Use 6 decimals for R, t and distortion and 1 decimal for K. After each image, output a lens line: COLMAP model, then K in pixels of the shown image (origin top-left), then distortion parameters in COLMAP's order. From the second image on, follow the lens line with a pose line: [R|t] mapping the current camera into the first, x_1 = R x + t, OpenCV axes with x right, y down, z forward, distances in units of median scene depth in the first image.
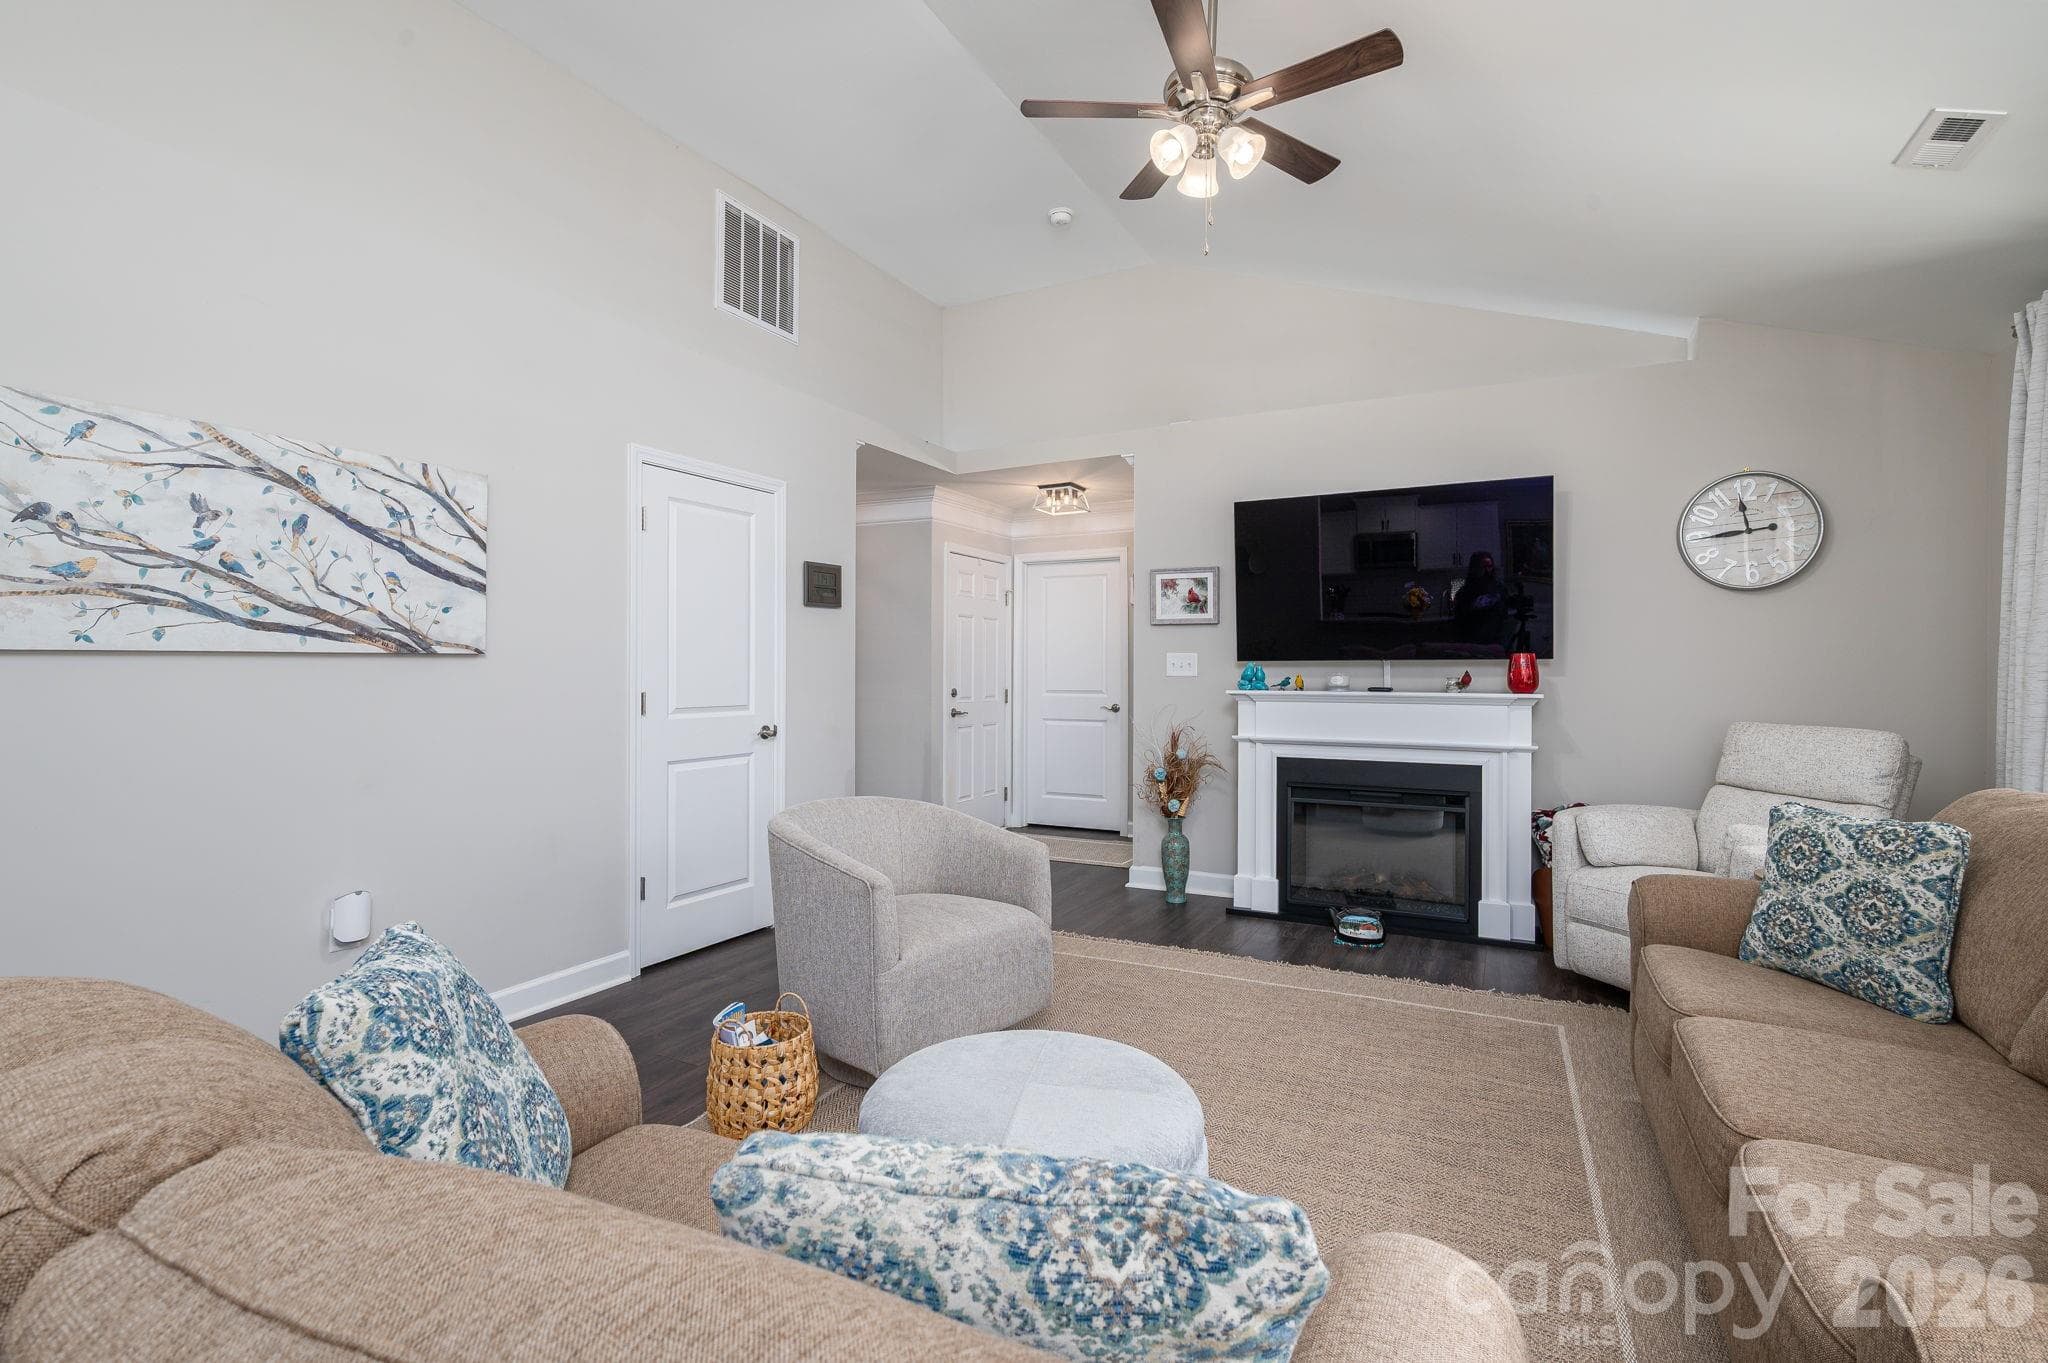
lens RADIAL K [[938.3, 0, 1028.1], [0, 938.3, 664.3], [0, 0, 1]] dist [-0.005361, -0.000393]
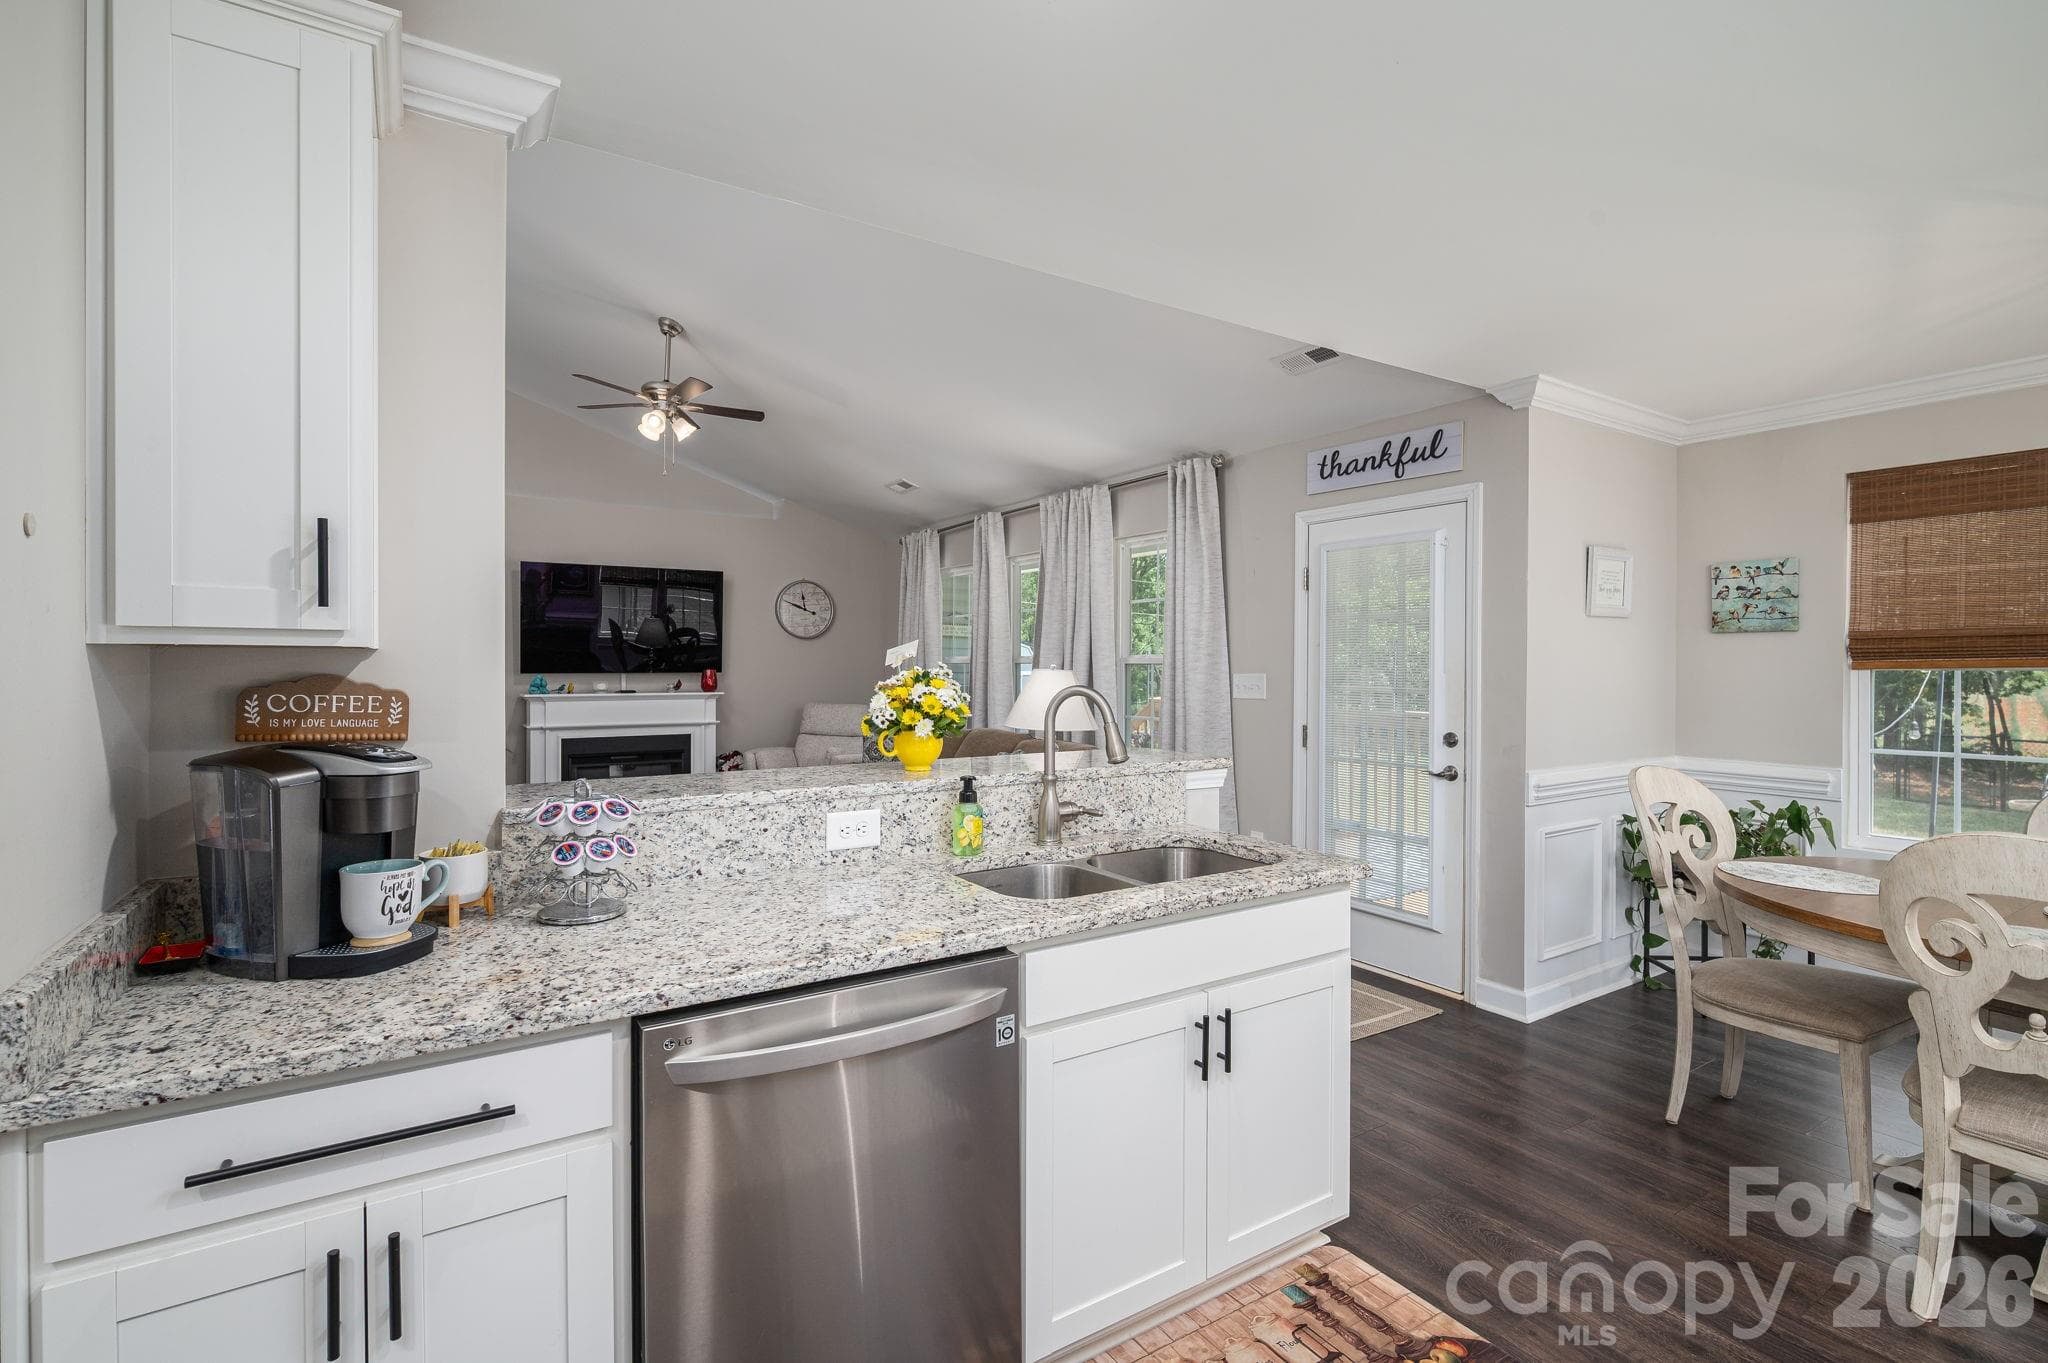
lens RADIAL K [[938.3, 0, 1024.3], [0, 938.3, 677.7], [0, 0, 1]] dist [-0.005361, -0.000393]
pose [[0.514898, -0.007335, 0.857220, -0.679919], [-0.000828, 0.999959, 0.009054, -0.012198], [-0.857251, -0.005372, 0.514871, -0.419813]]
